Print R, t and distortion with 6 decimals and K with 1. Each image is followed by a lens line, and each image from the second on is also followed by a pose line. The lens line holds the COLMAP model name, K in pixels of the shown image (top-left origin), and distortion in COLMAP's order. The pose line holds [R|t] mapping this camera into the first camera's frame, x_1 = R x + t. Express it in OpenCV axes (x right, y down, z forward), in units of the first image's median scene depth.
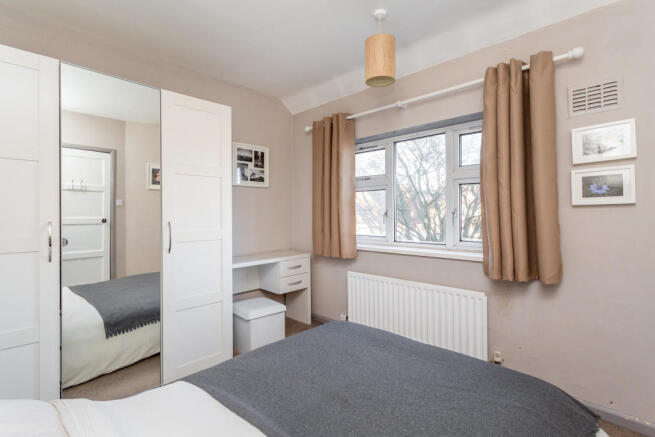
lens RADIAL K [[307.9, 0, 327.5], [0, 307.9, 218.5], [0, 0, 1]] dist [0.001726, 0.000457]
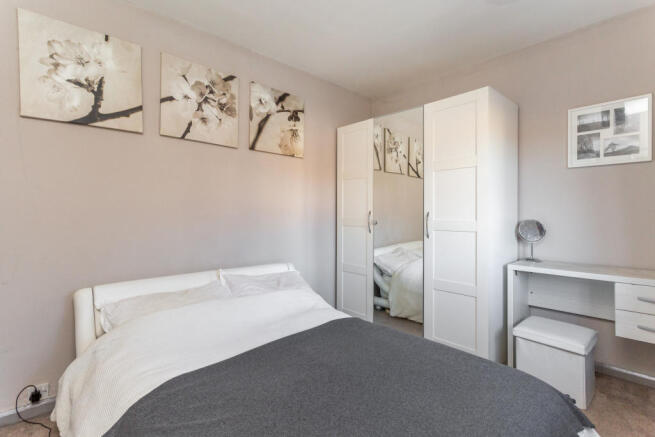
lens RADIAL K [[307.9, 0, 327.5], [0, 307.9, 218.5], [0, 0, 1]] dist [0.001726, 0.000457]
pose [[-0.050551, 0.024794, -0.998414, 0.469306], [-0.018517, 0.999497, 0.025758, 0.007463], [0.998550, 0.019790, -0.050066, 0.440106]]
